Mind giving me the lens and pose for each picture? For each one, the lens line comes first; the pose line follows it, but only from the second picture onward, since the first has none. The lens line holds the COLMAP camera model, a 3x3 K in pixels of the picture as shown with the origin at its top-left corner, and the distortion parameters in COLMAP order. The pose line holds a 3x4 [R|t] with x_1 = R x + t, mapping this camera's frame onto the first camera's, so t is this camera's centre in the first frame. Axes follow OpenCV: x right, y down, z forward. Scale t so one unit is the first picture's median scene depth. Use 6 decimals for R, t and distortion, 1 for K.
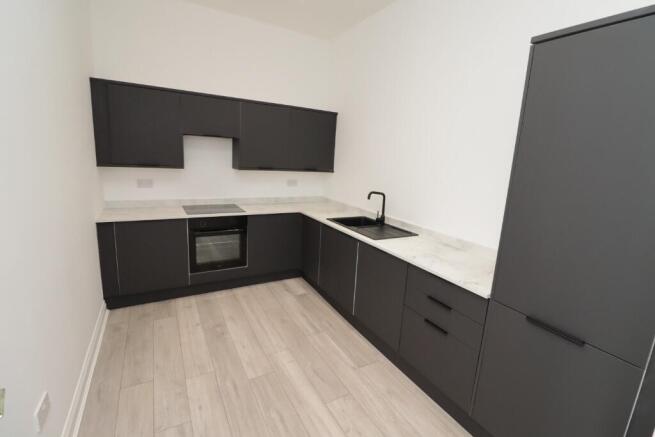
lens RADIAL K [[307.6, 0, 328.6], [0, 307.6, 217.0], [0, 0, 1]] dist [-0.010355, -0.005881]
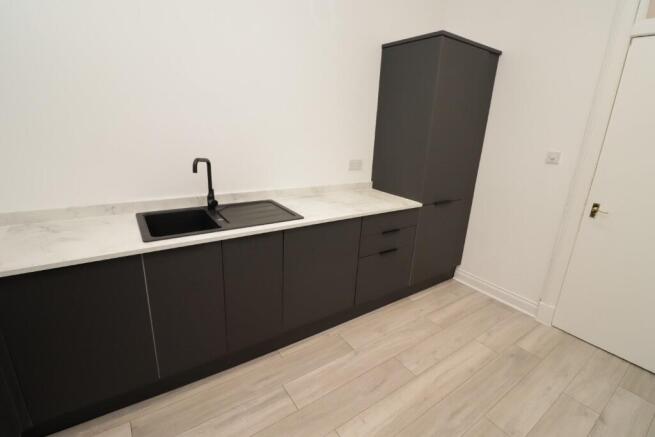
lens RADIAL K [[307.6, 0, 329.7], [0, 307.6, 219.7], [0, 0, 1]] dist [-0.010355, -0.005881]
pose [[-0.114380, -0.352369, 0.928845, -0.591892], [0.142839, 0.919433, 0.366387, -0.200791], [-0.983115, 0.174583, -0.054833, 1.039185]]
